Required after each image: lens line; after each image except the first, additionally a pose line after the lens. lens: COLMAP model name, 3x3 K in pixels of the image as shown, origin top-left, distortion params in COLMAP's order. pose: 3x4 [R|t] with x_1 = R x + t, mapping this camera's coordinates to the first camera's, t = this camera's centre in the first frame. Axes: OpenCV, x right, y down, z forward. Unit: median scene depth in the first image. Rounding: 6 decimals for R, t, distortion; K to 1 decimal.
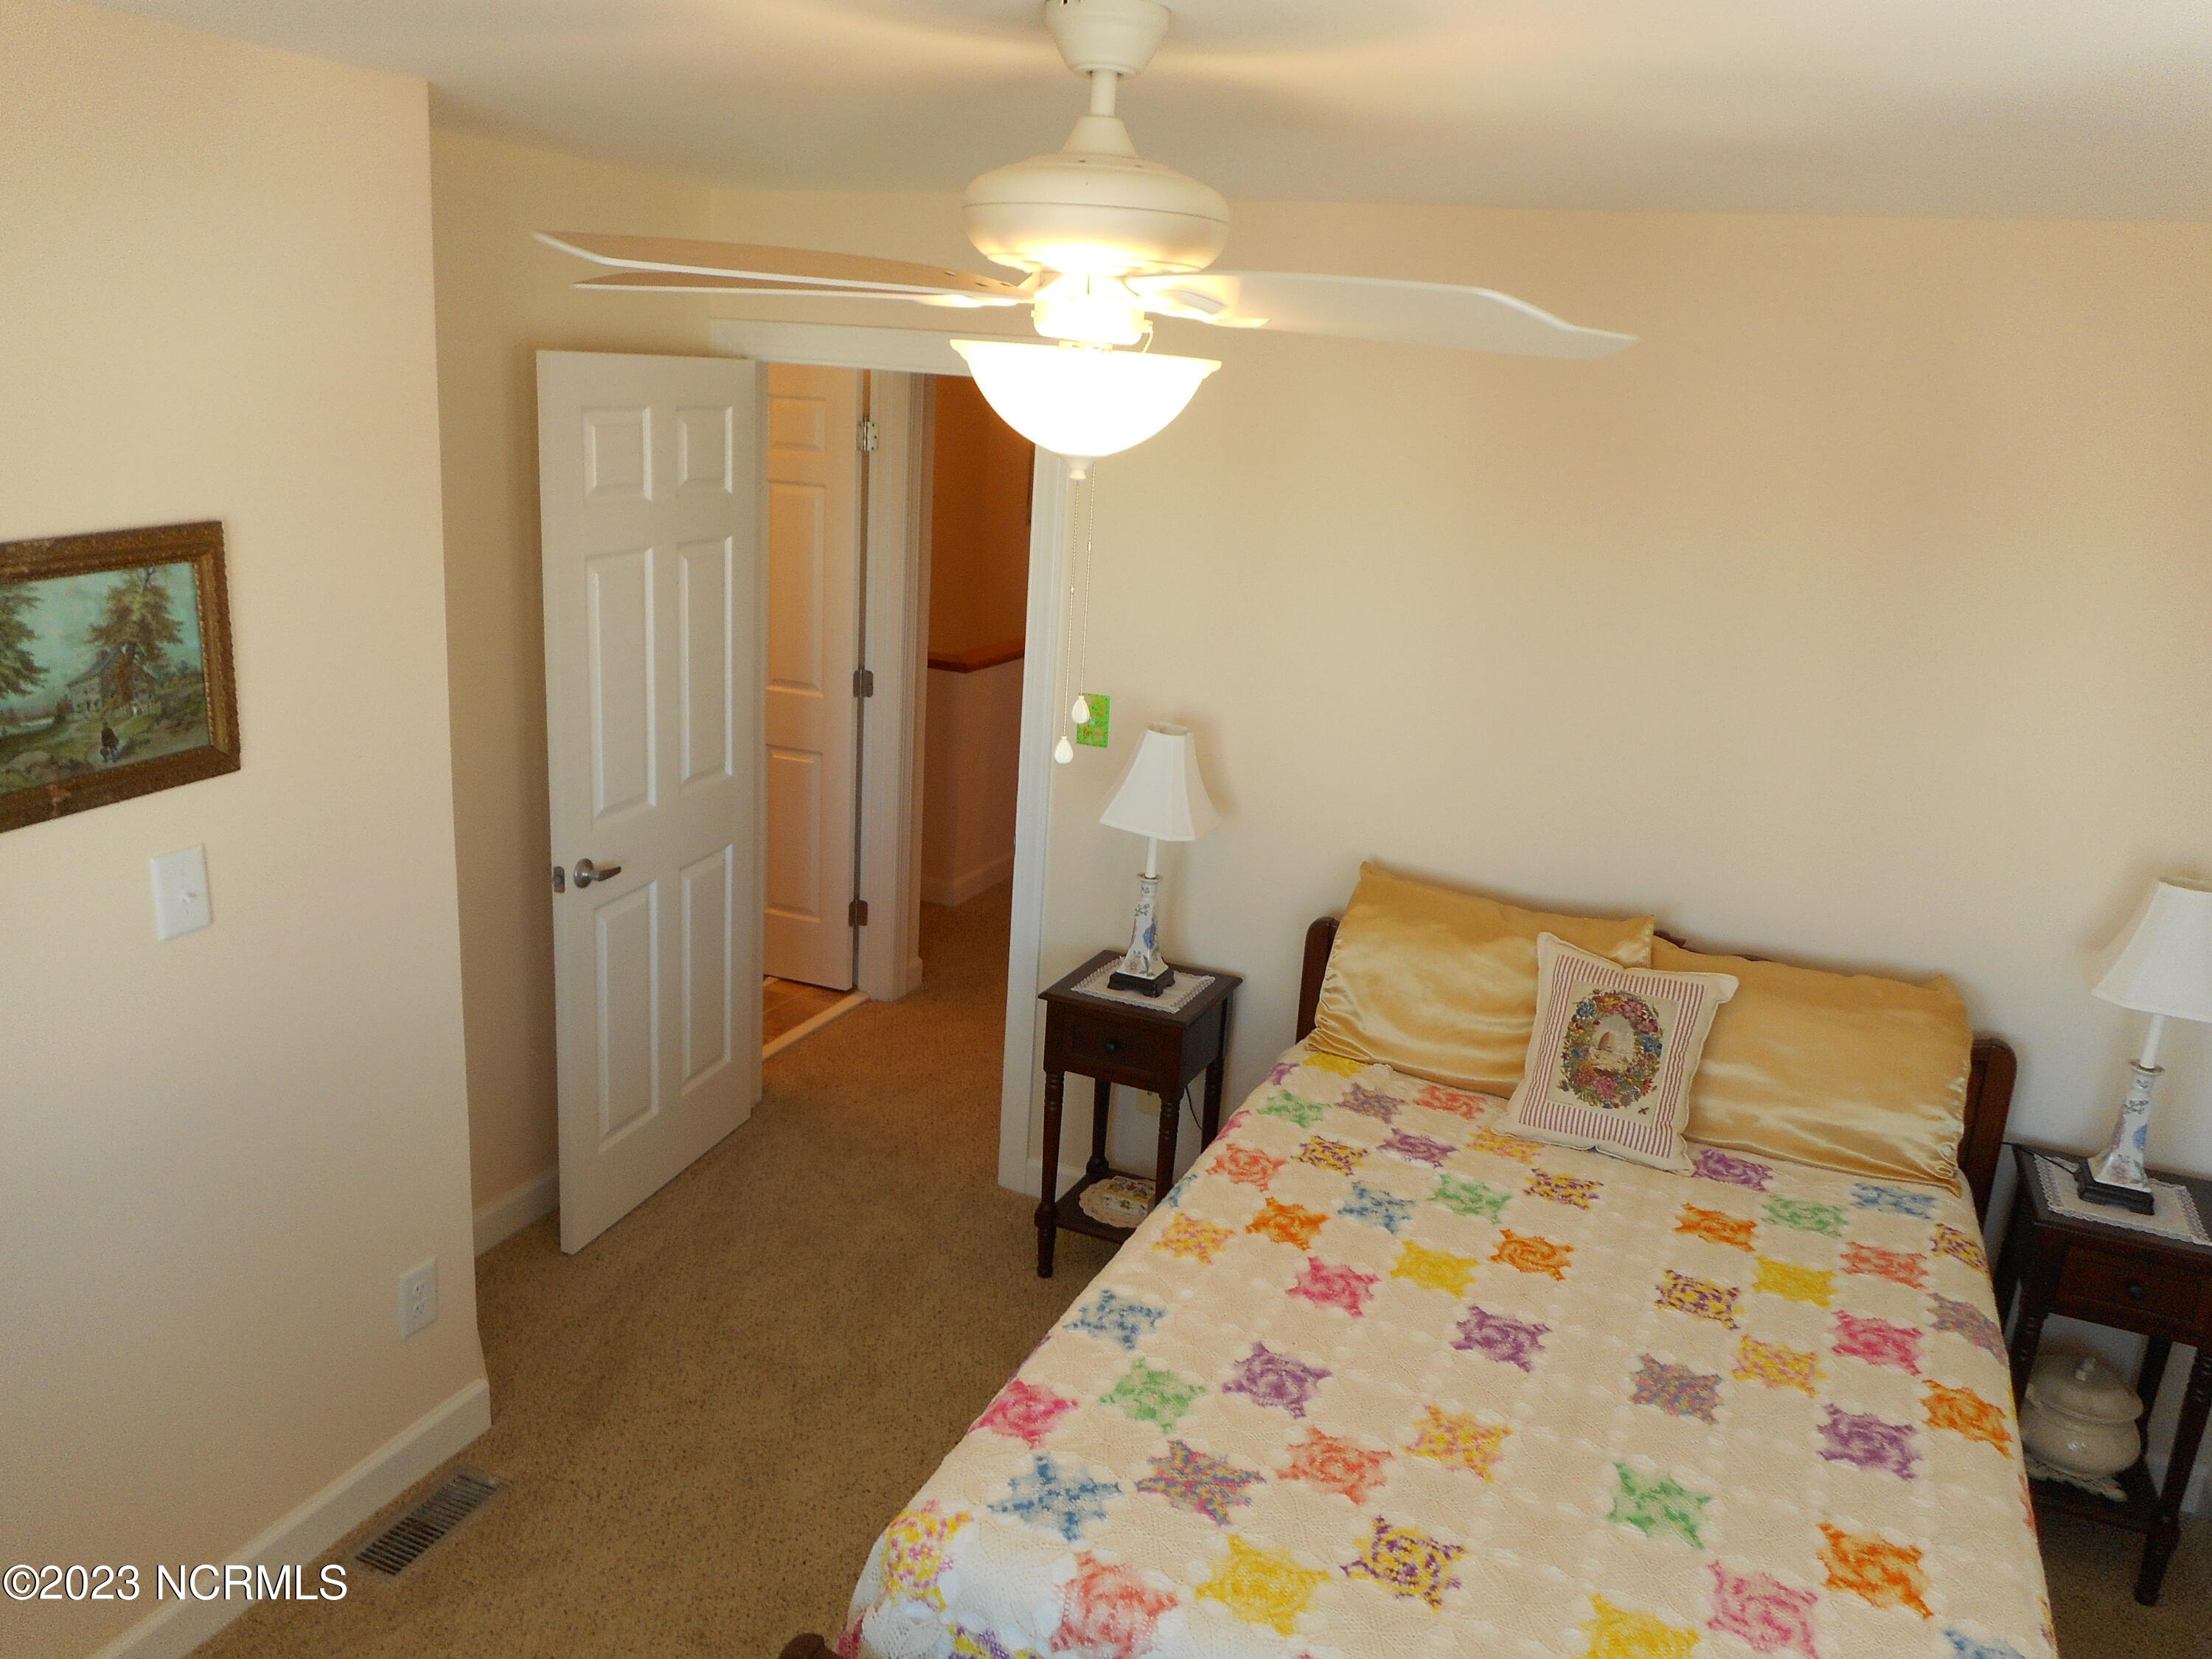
lens RADIAL K [[1627.1, 0, 1106.0], [0, 1627.1, 829.5], [0, 0, 1]] dist [0.003120, 0.000066]
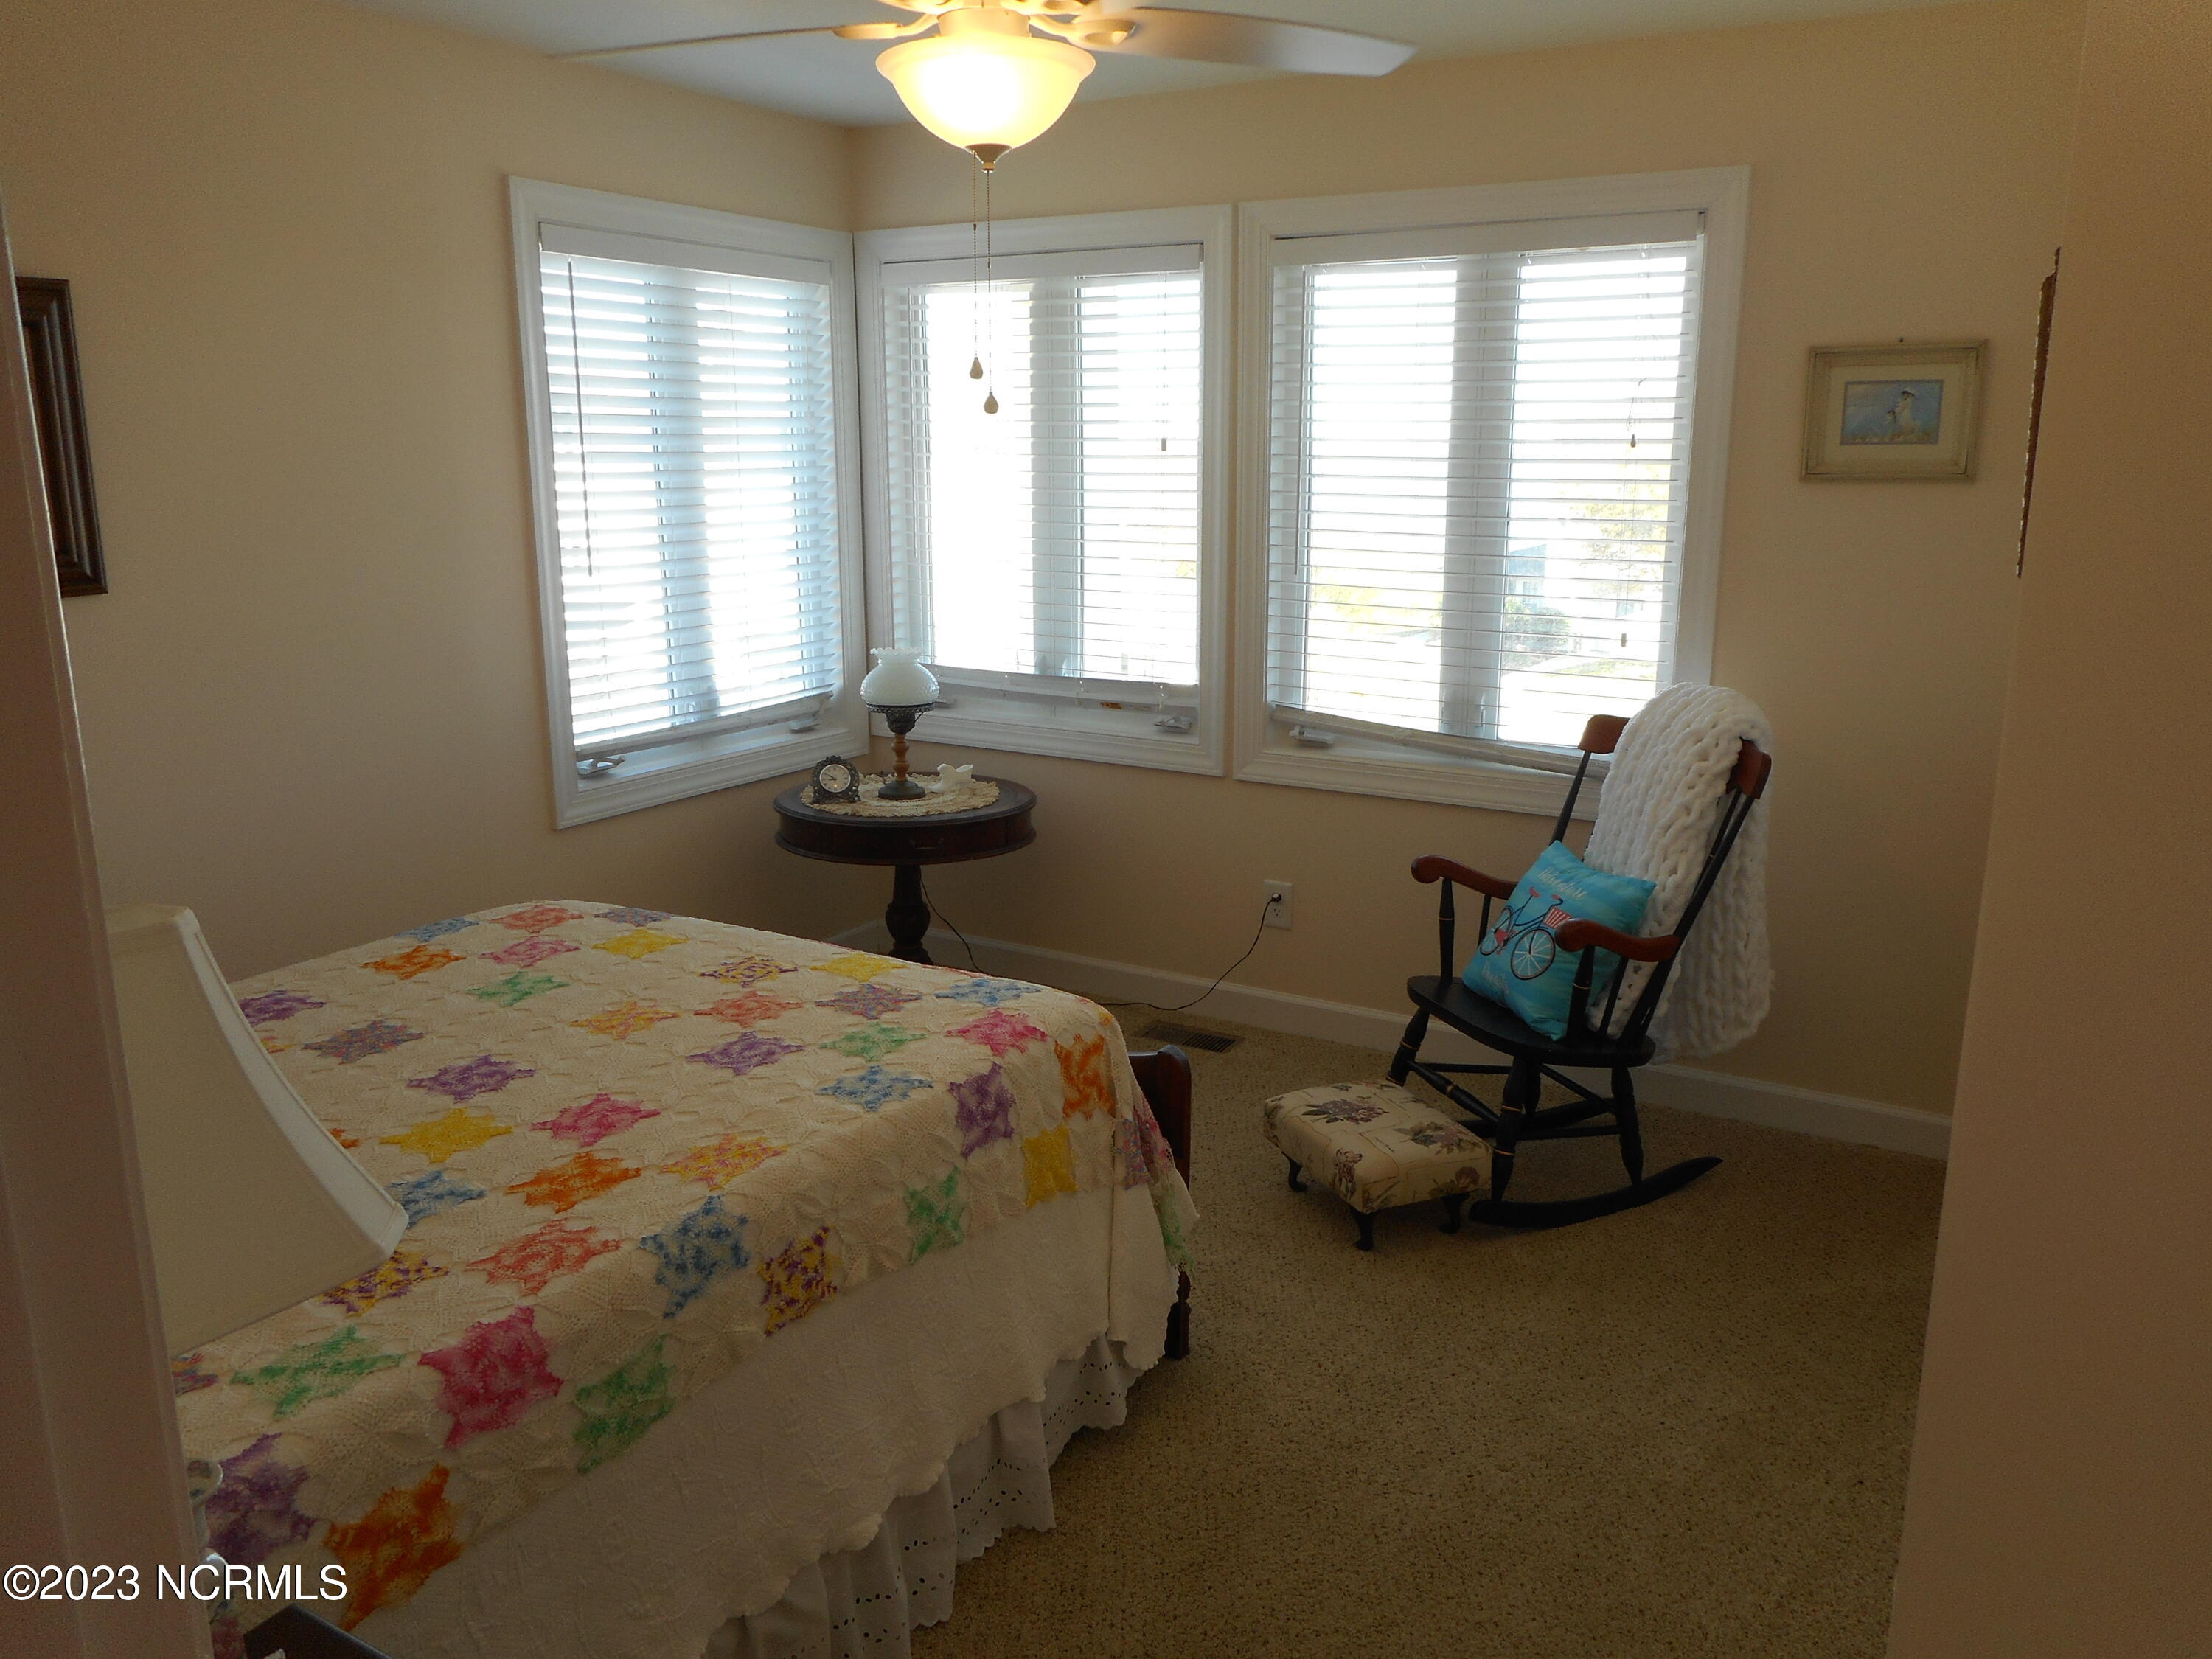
lens RADIAL K [[1627.1, 0, 1106.0], [0, 1627.1, 829.5], [0, 0, 1]] dist [0.003120, 0.000066]
pose [[-0.990659, -0.092139, 0.100525, -0.208567], [-0.031214, 0.870834, 0.490586, -0.294873], [-0.132742, 0.482865, -0.865575, 1.748871]]
